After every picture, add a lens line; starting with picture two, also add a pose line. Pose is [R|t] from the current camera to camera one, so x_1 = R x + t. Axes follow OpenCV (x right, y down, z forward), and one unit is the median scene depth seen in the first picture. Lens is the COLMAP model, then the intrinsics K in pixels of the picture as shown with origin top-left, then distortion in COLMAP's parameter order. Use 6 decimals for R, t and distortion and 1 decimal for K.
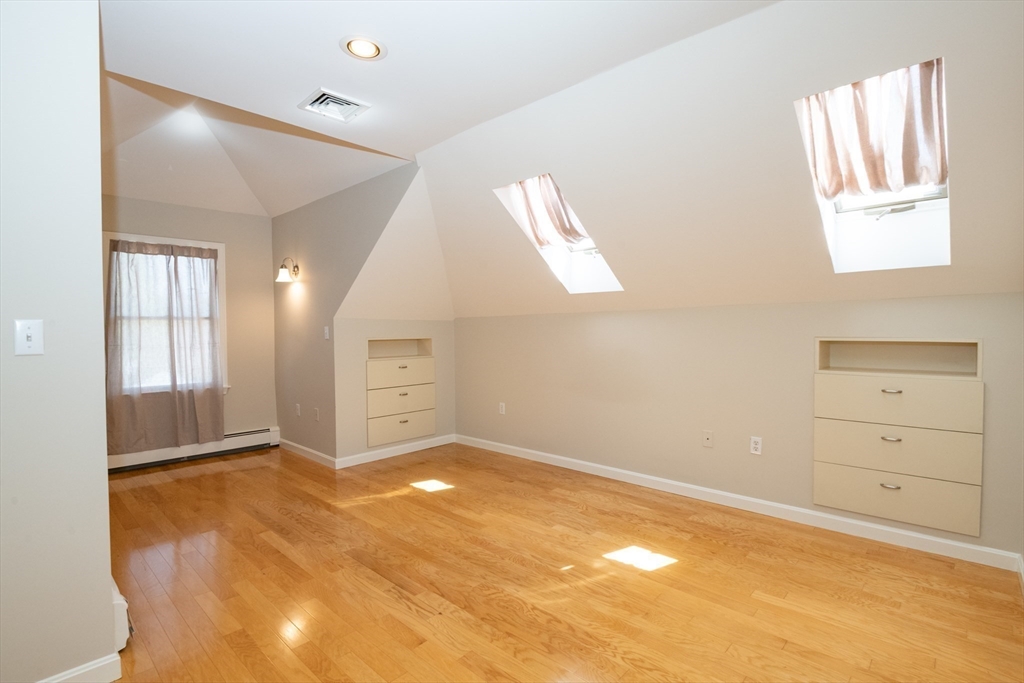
lens RADIAL K [[486.7, 0, 532.9], [0, 486.7, 338.0], [0, 0, 1]] dist [0.000591, -0.016160]
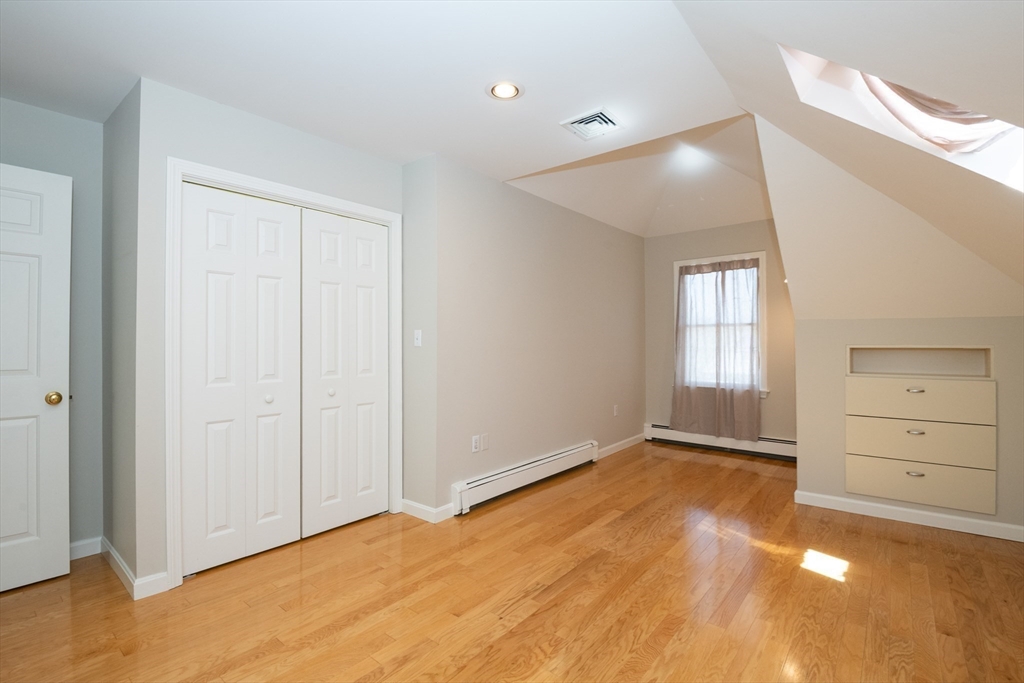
lens RADIAL K [[486.7, 0, 532.9], [0, 486.7, 338.0], [0, 0, 1]] dist [0.000591, -0.016160]
pose [[0.032437, 0.000858, -0.999473, 0.430790], [-0.014743, 0.999891, 0.000380, -0.004164], [0.999365, 0.014723, 0.032447, 0.548411]]
